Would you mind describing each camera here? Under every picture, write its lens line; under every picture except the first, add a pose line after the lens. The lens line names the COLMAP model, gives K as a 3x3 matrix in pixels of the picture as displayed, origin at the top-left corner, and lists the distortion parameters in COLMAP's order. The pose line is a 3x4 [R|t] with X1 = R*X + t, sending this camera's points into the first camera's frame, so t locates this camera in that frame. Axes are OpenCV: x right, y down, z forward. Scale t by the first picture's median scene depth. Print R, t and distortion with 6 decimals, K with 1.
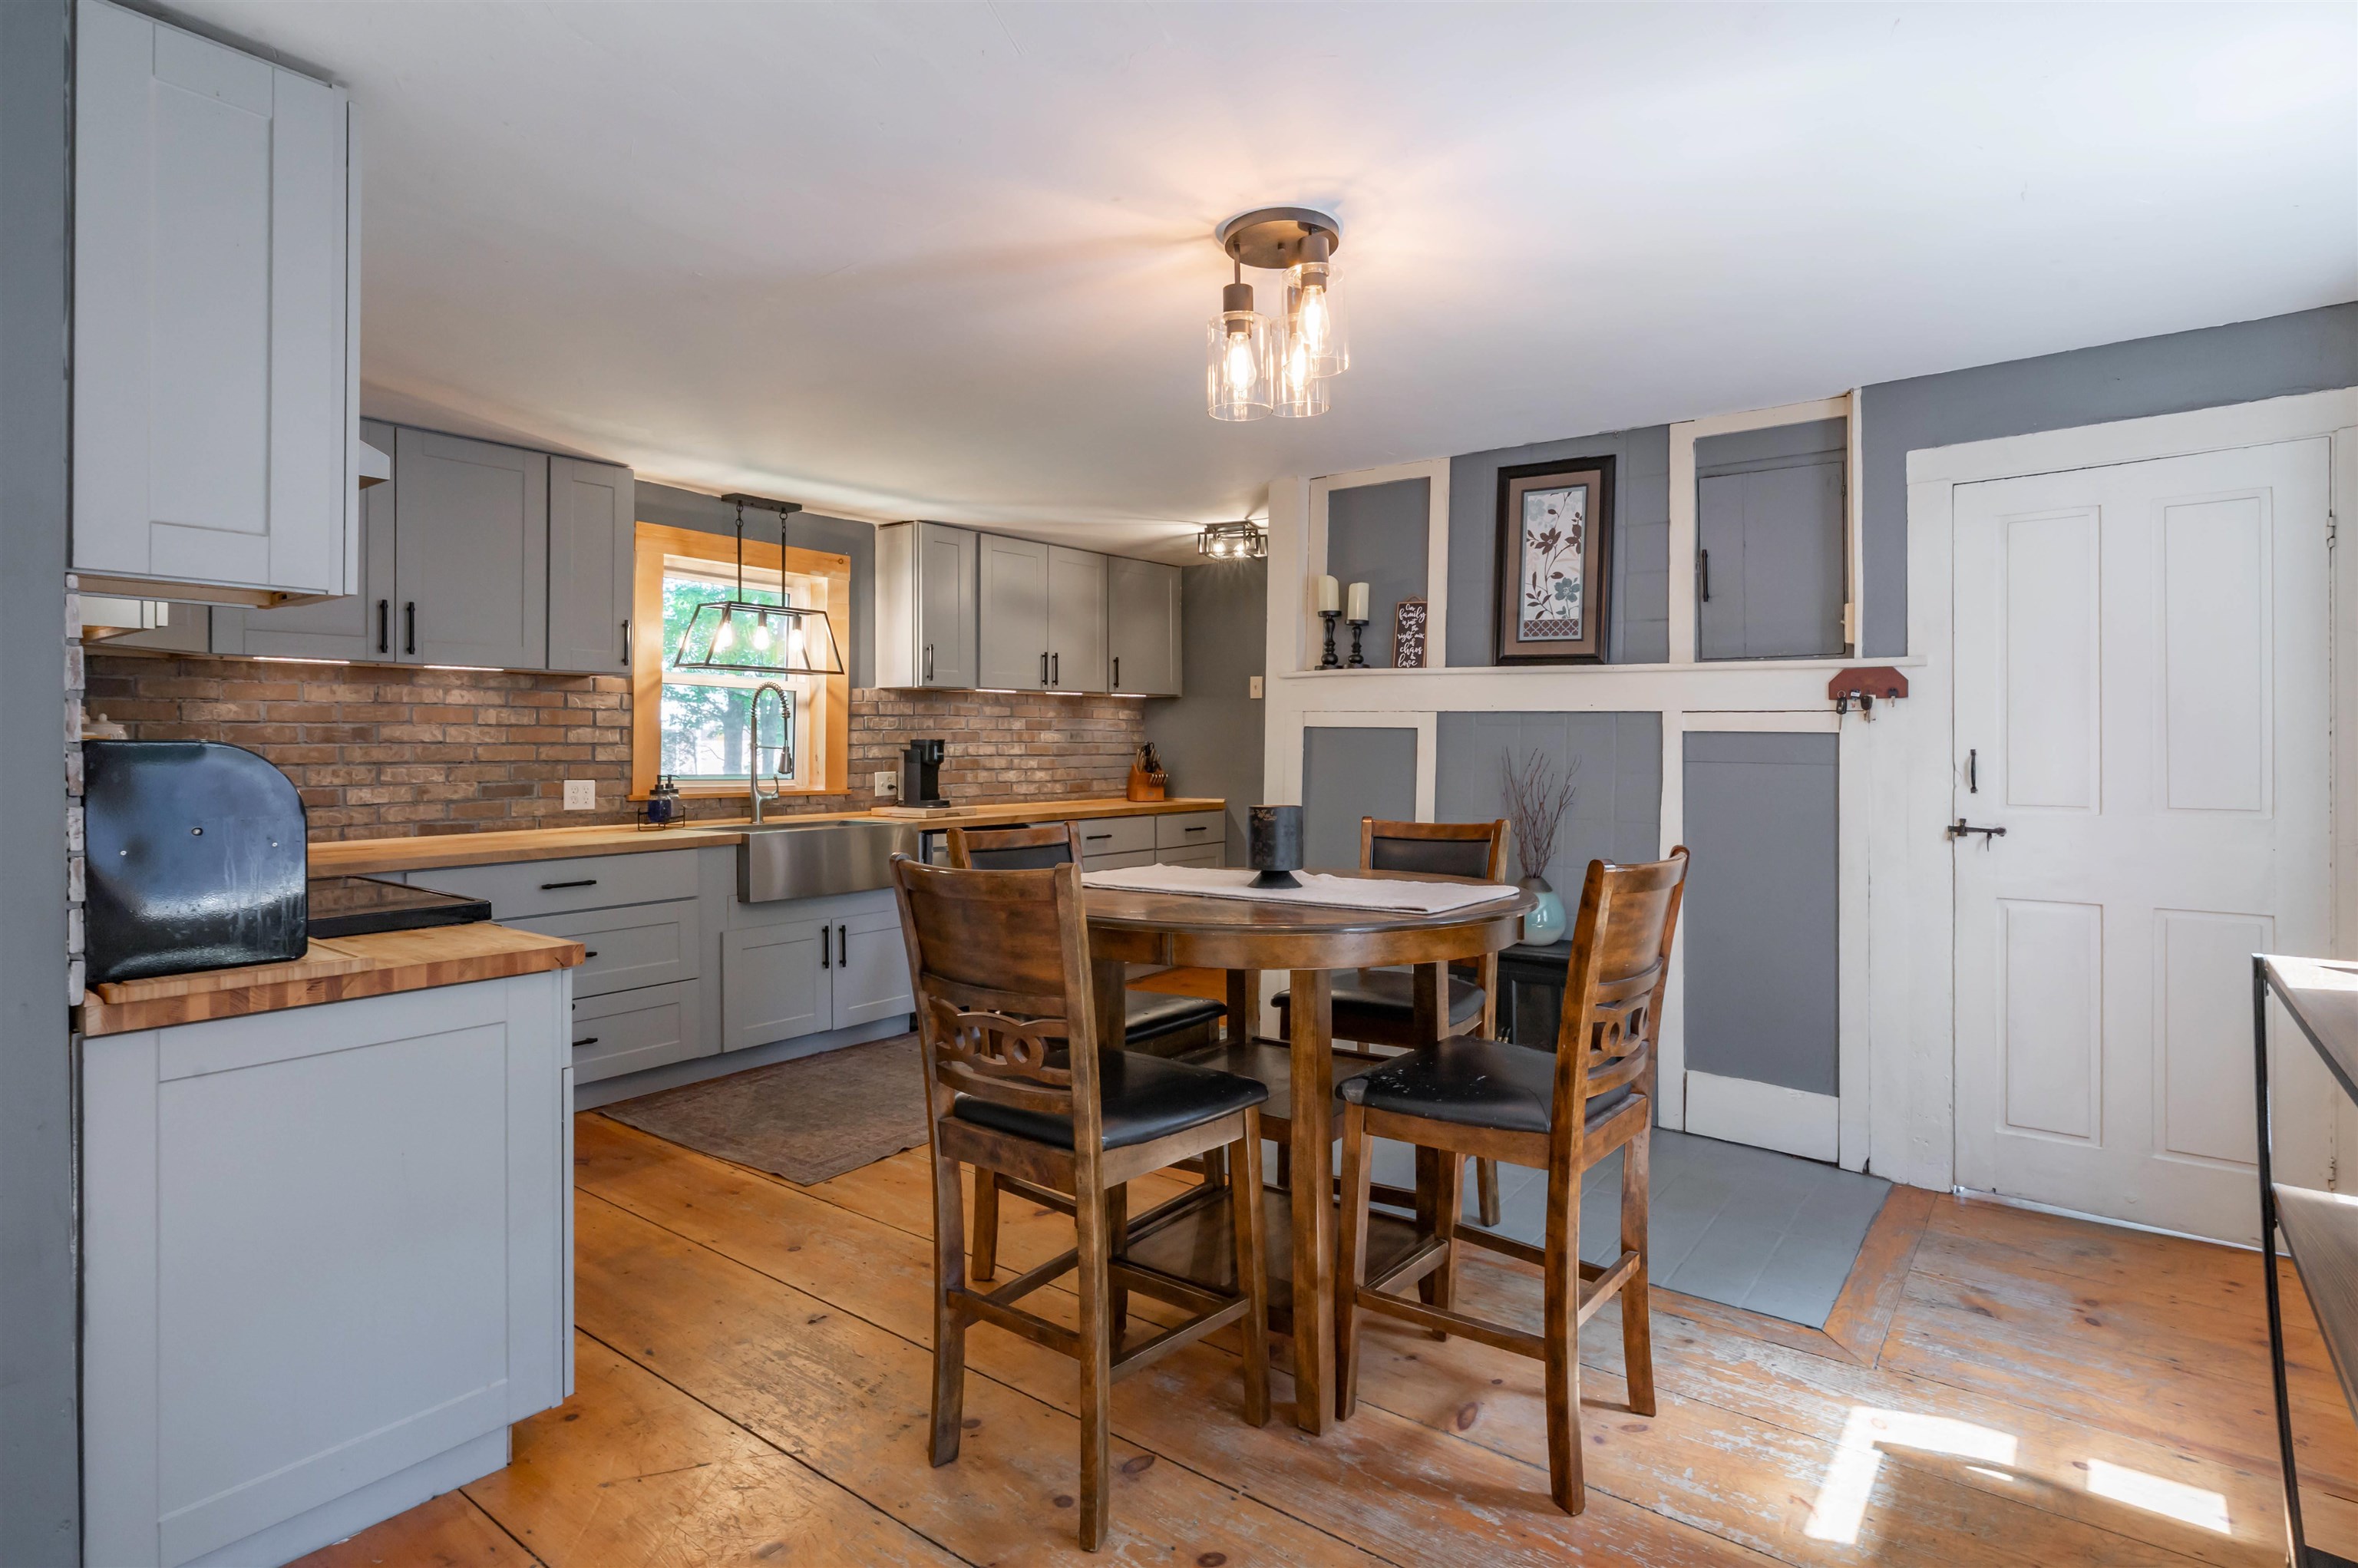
lens RADIAL K [[1177.6, 0, 1122.2], [0, 1177.6, 746.3], [0, 0, 1]] dist [0.000367, 0.000395]
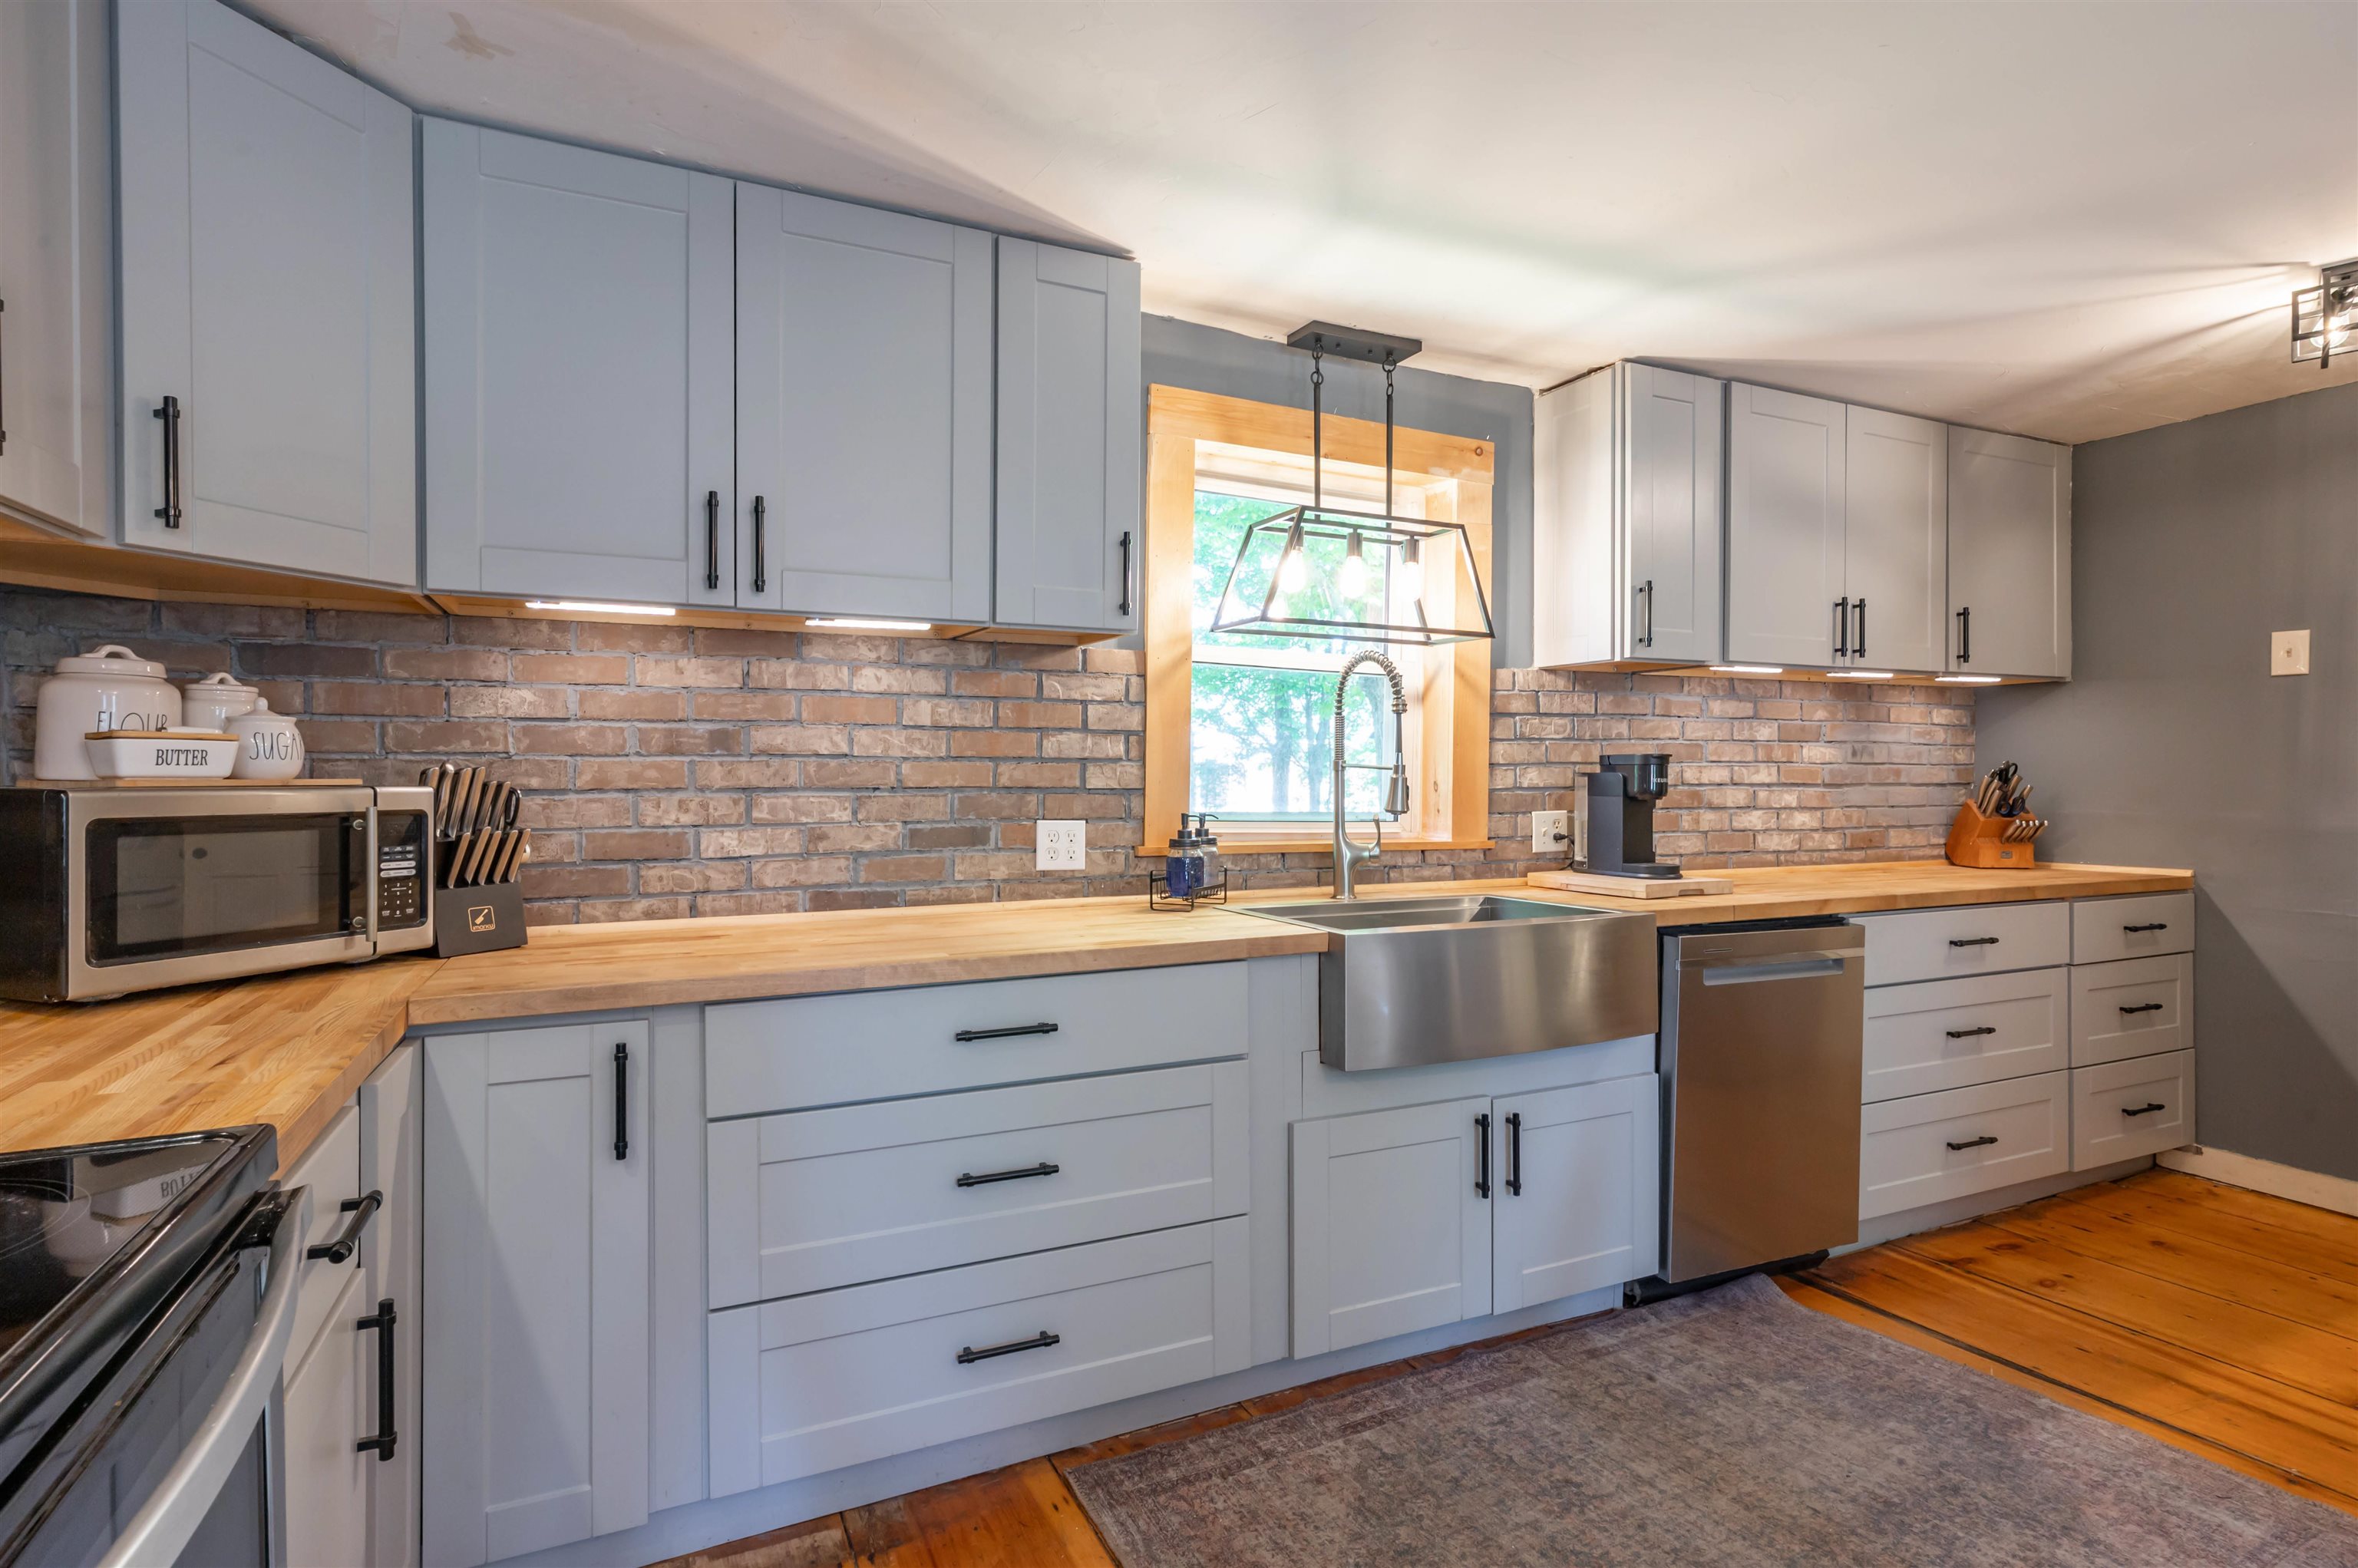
lens RADIAL K [[1108.3, 0, 1179.0], [0, 1108.3, 784.0], [0, 0, 1]] dist [-0.010012, 0.000310]
pose [[0.918536, 0.005317, -0.395302, -0.179976], [-0.003333, 0.999978, 0.005706, 0.006759], [0.395324, -0.003924, 0.918533, 0.496438]]
